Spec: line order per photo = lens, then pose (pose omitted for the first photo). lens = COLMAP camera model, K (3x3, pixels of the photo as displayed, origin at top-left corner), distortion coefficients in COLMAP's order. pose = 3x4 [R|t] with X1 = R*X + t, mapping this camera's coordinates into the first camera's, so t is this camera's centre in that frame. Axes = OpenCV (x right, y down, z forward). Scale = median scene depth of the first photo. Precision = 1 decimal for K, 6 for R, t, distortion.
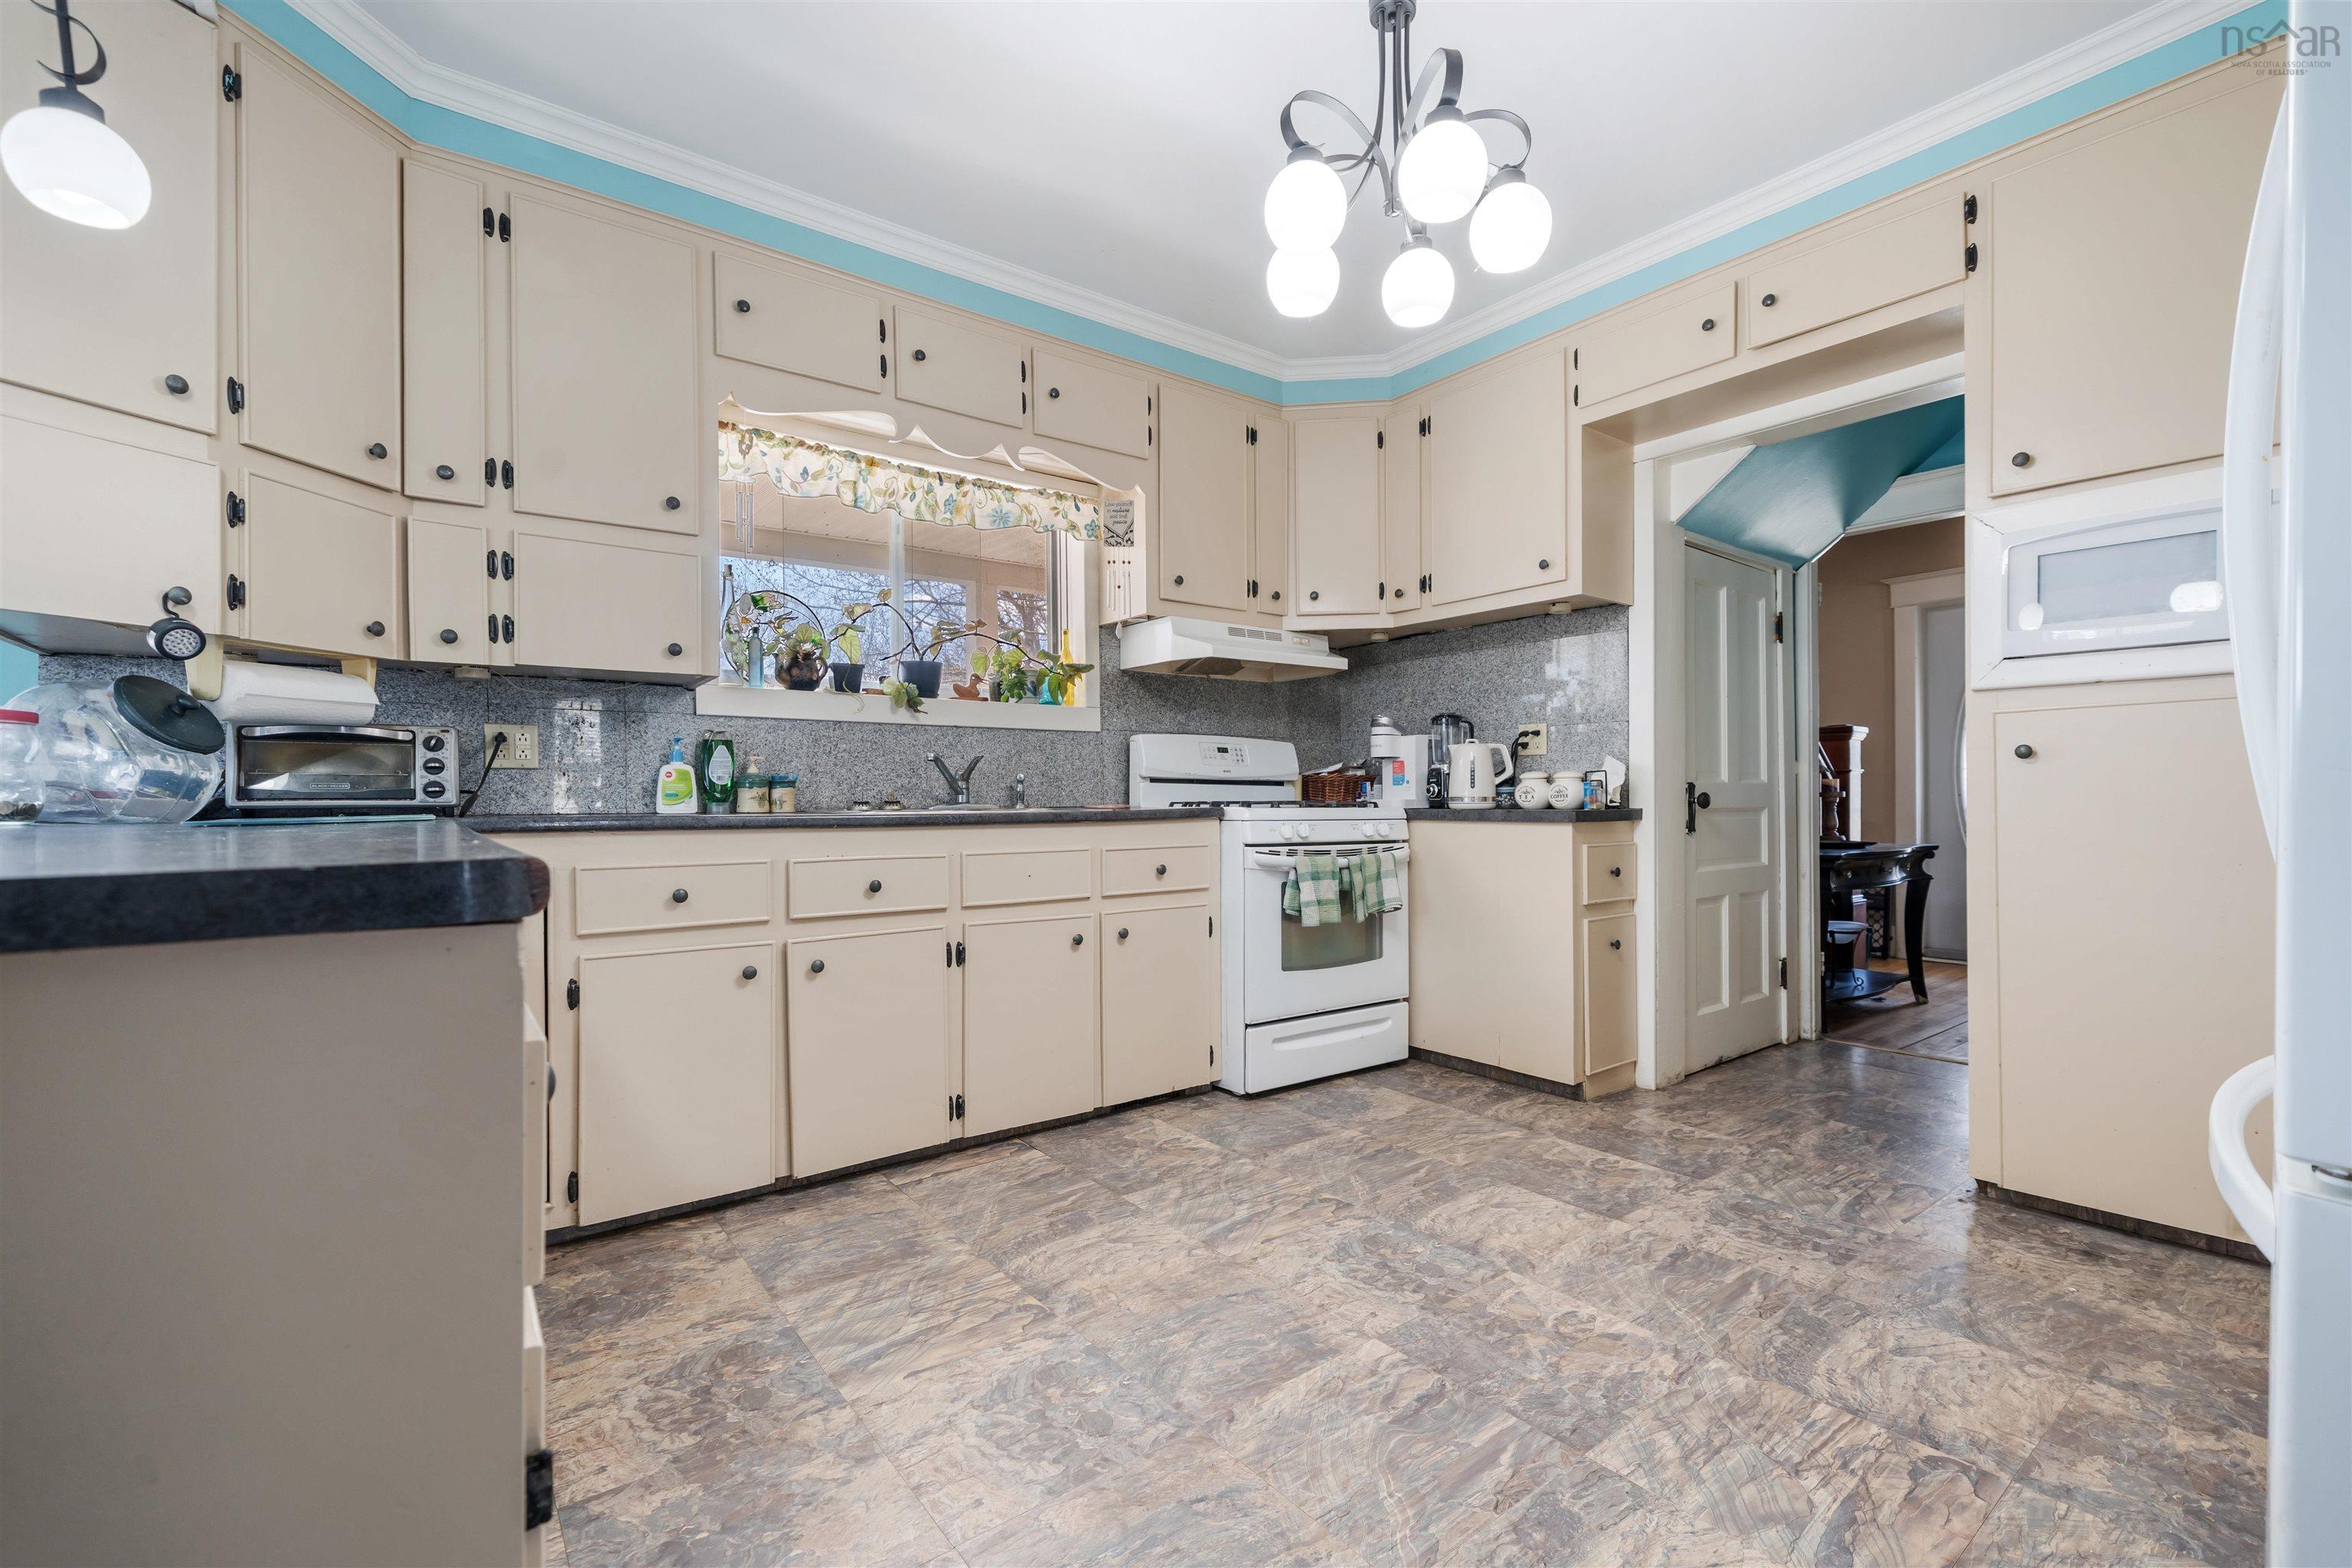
lens RADIAL K [[1025.4, 0, 1163.8], [0, 1025.4, 801.7], [0, 0, 1]] dist [-0.000450, -0.000659]
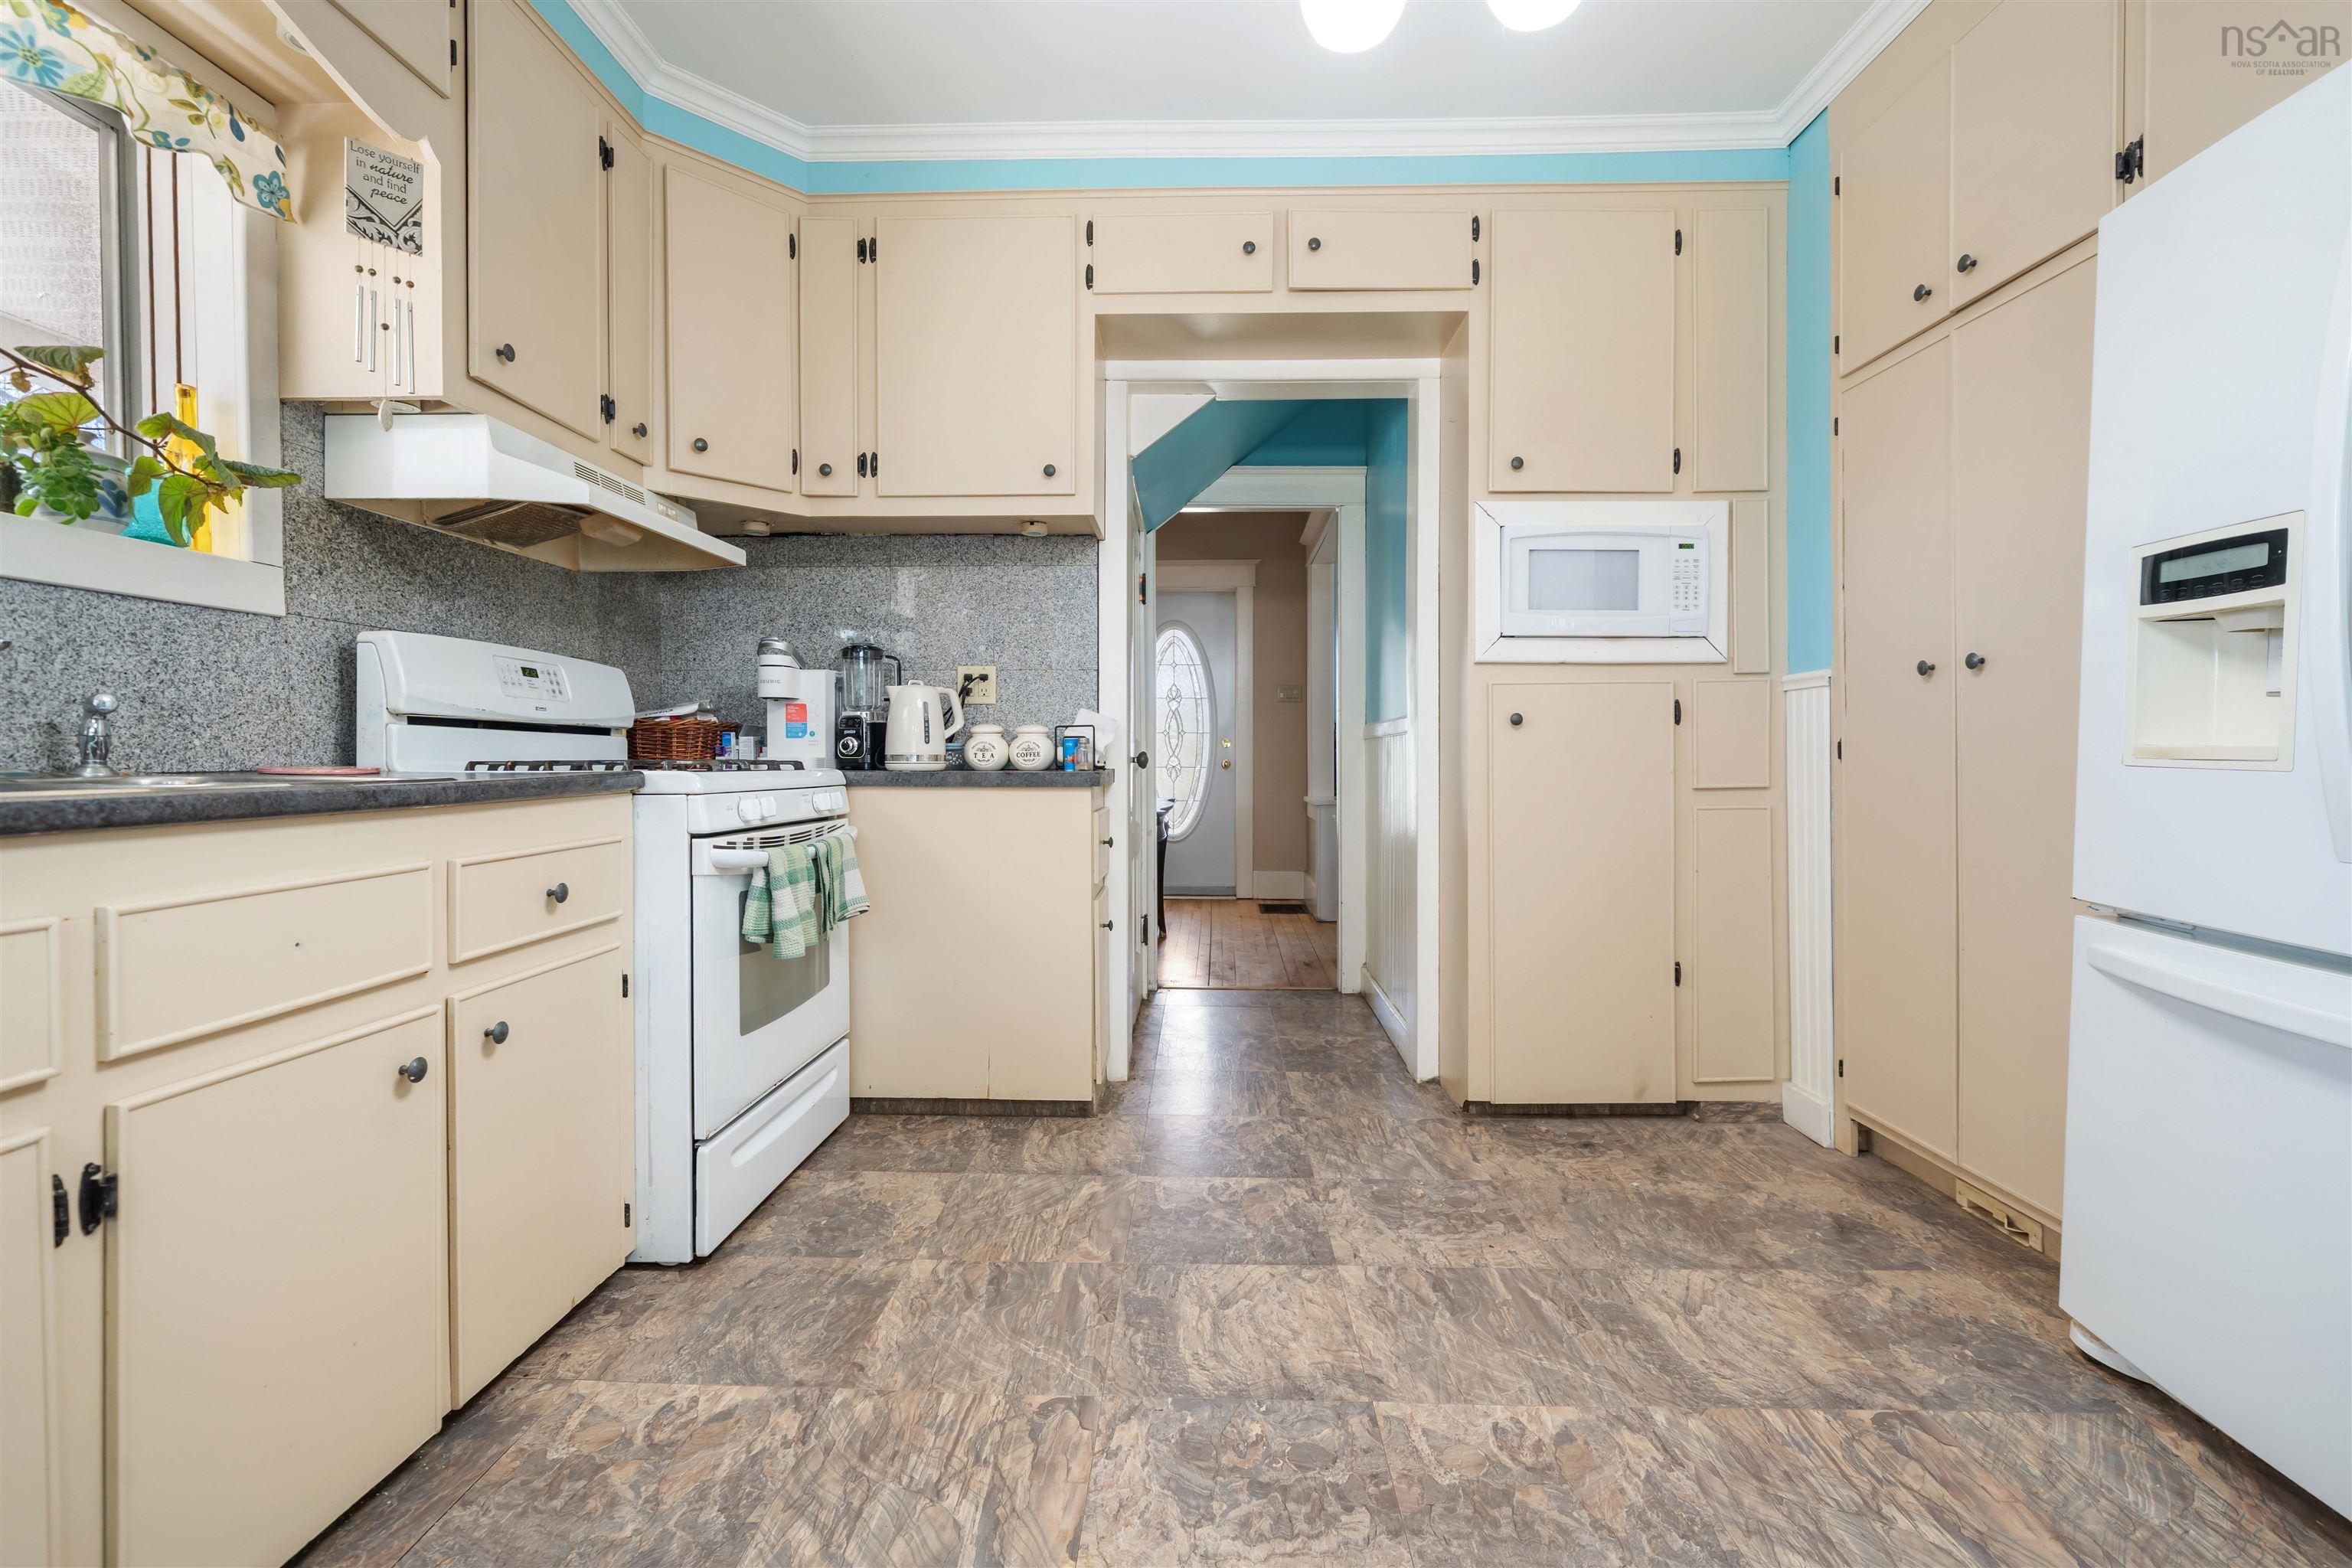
lens RADIAL K [[1025.4, 0, 1186.3], [0, 1025.4, 763.7], [0, 0, 1]] dist [-0.000450, -0.000659]
pose [[0.618454, -0.001404, 0.785820, -0.239642], [-0.002808, 0.999988, 0.003997, -0.002167], [-0.785816, -0.004679, 0.618442, 0.483830]]
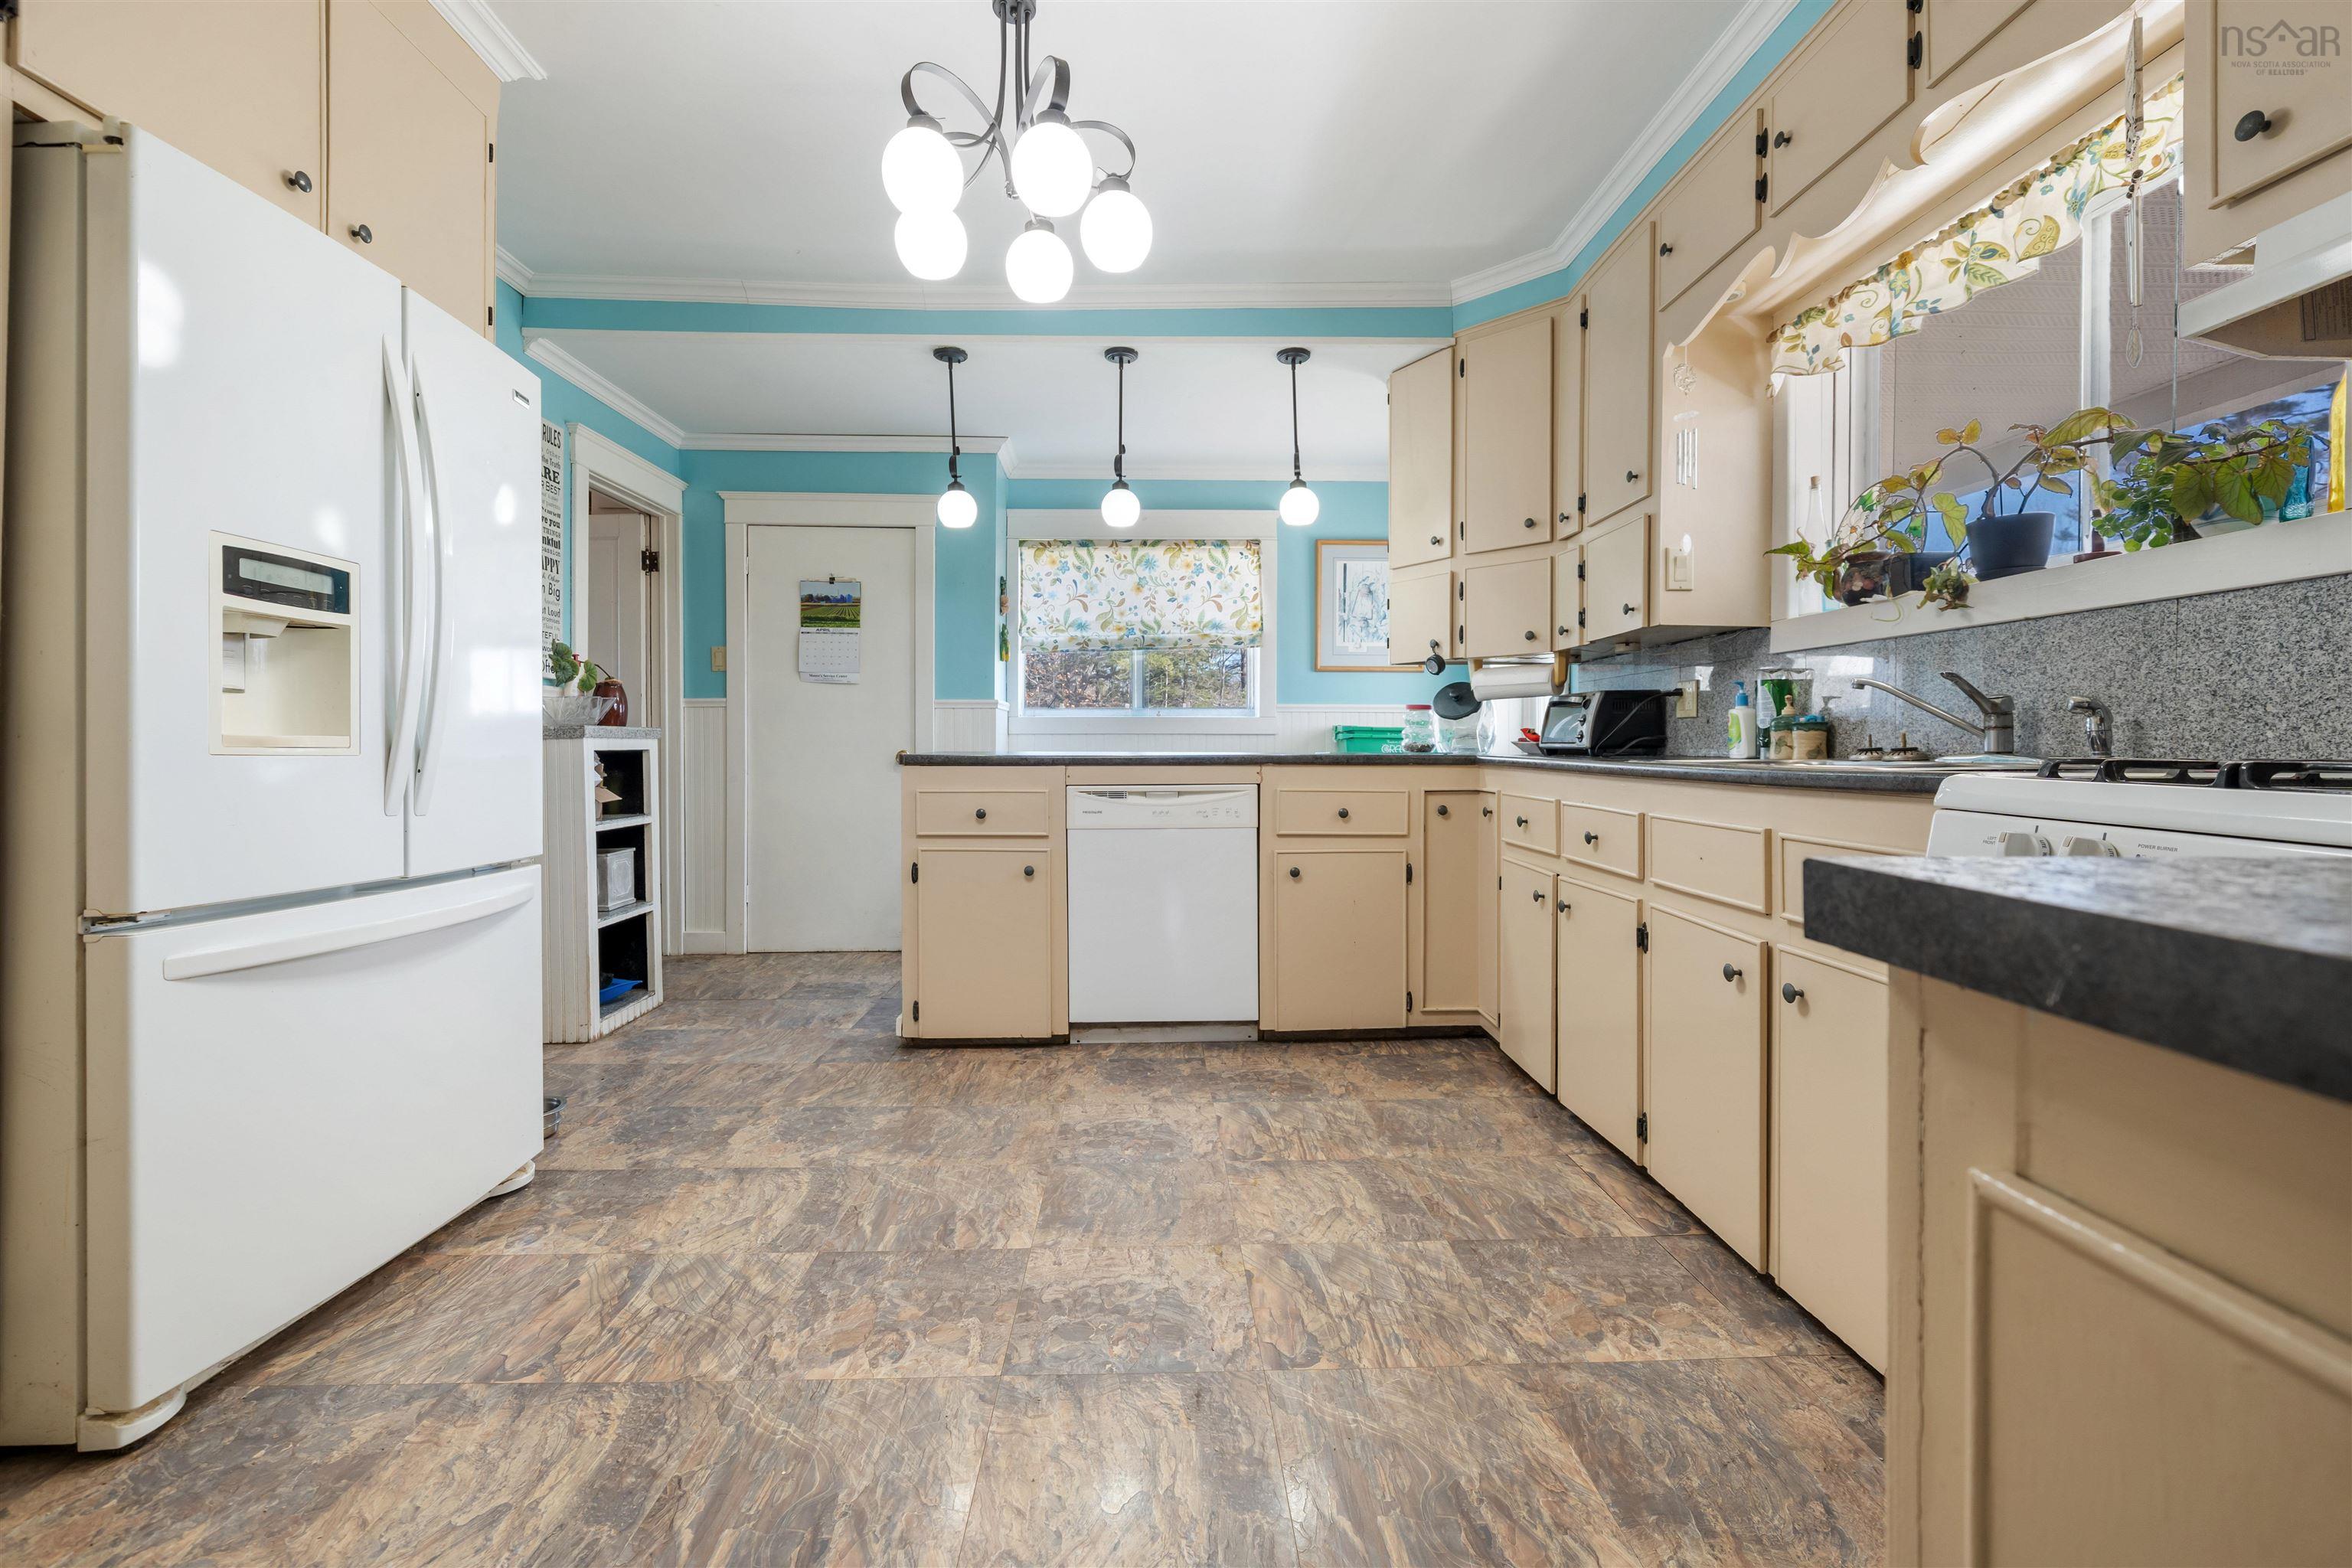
lens RADIAL K [[1025.4, 0, 1185.6], [0, 1025.4, 745.9], [0, 0, 1]] dist [-0.000450, -0.000659]
pose [[-0.573885, 0.007807, -0.818899, 0.648167], [0.000396, 0.999957, 0.009256, -0.009622], [0.818936, 0.004987, -0.573863, 1.144316]]
